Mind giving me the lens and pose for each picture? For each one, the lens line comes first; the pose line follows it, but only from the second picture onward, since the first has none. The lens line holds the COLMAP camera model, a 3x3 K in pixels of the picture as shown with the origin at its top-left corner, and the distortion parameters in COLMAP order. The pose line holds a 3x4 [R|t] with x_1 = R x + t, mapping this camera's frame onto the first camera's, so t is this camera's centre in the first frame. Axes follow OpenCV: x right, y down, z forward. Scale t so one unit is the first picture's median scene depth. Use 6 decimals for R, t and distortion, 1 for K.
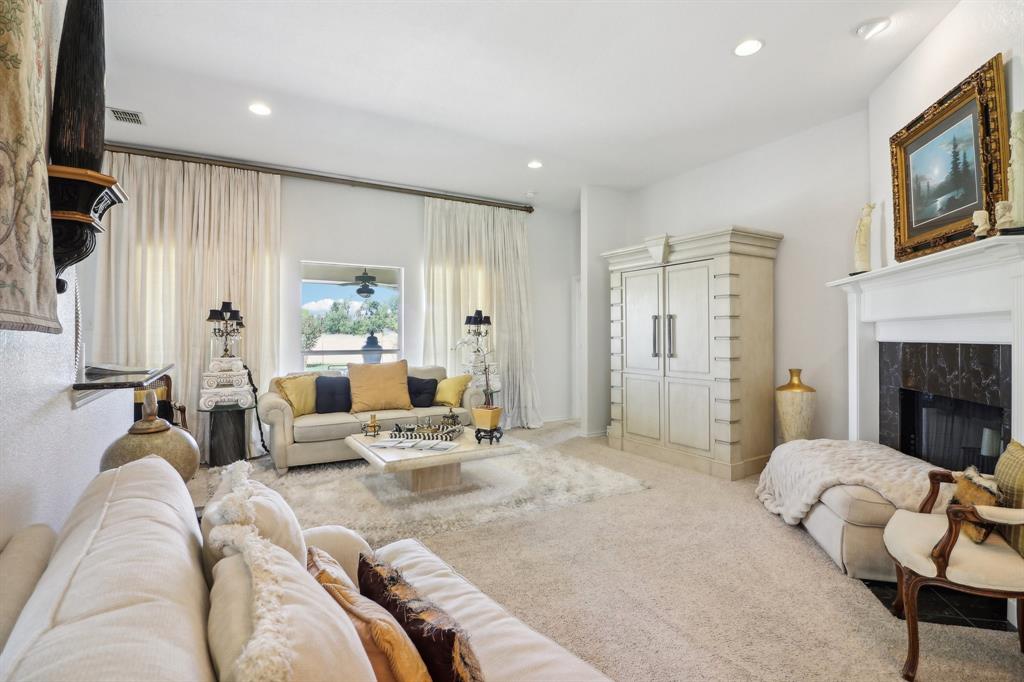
lens RADIAL K [[484.4, 0, 509.7], [0, 484.4, 337.2], [0, 0, 1]] dist [-0.004538, -0.009185]
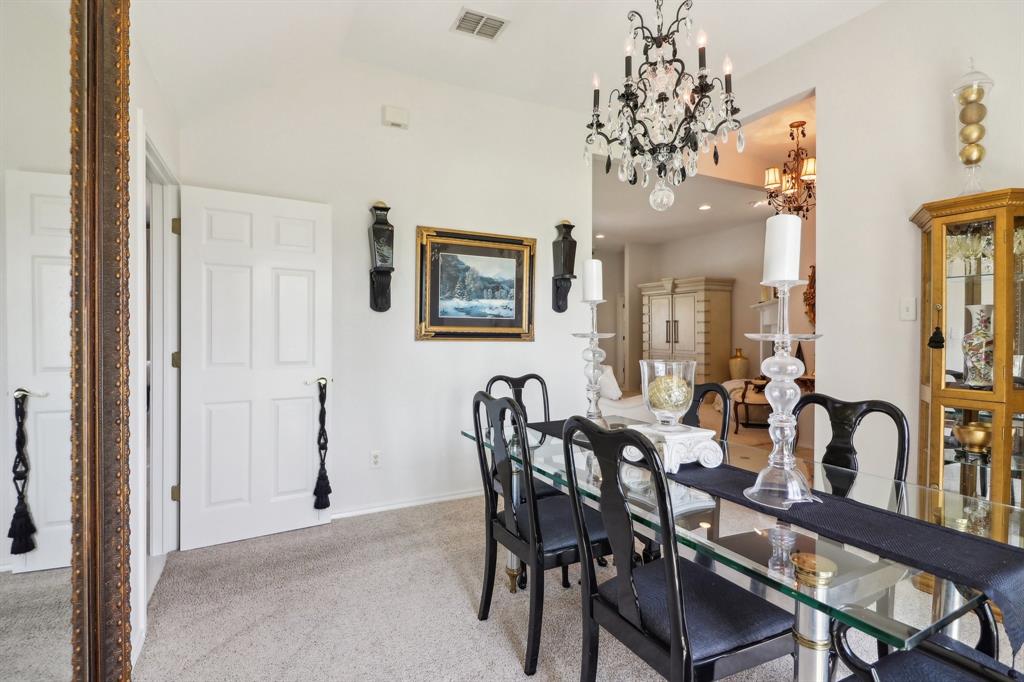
lens RADIAL K [[484.4, 0, 489.2], [0, 484.4, 336.0], [0, 0, 1]] dist [-0.004538, -0.009185]
pose [[0.995211, 0.006819, -0.097512, -0.276689], [-0.006298, 0.999964, 0.005651, 0.012441], [0.097547, -0.005010, 0.995218, -1.272644]]
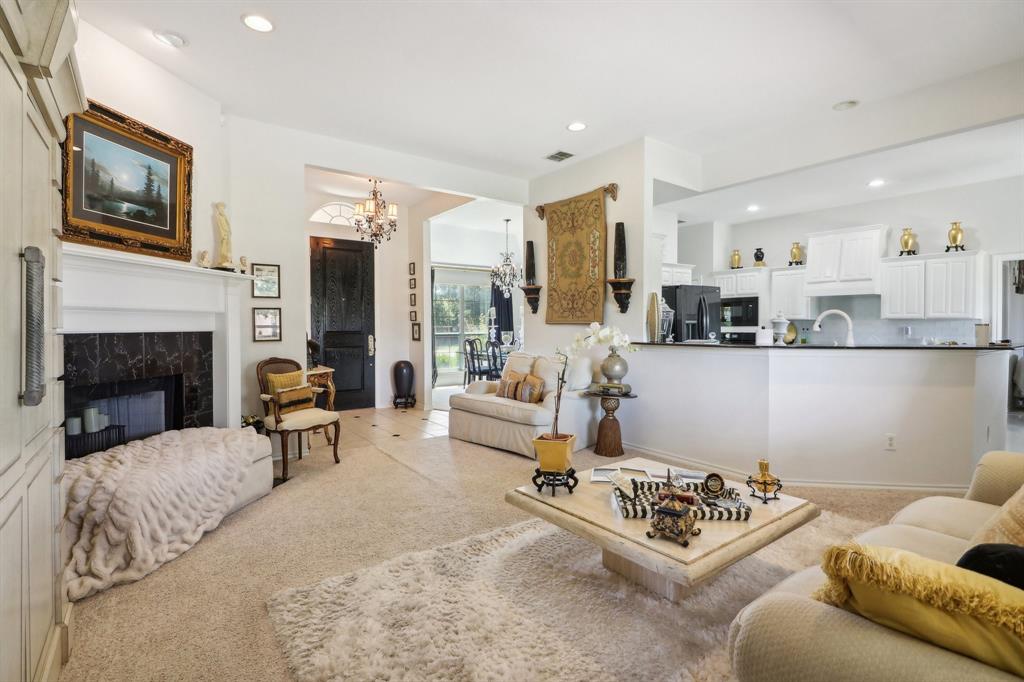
lens RADIAL K [[484.4, 0, 516.0], [0, 484.4, 331.9], [0, 0, 1]] dist [-0.004538, -0.009185]
pose [[-0.991772, 0.001041, -0.128016, 0.065068], [-0.000192, 0.999954, 0.009620, -0.000455], [0.128020, 0.009566, -0.991725, 1.021528]]
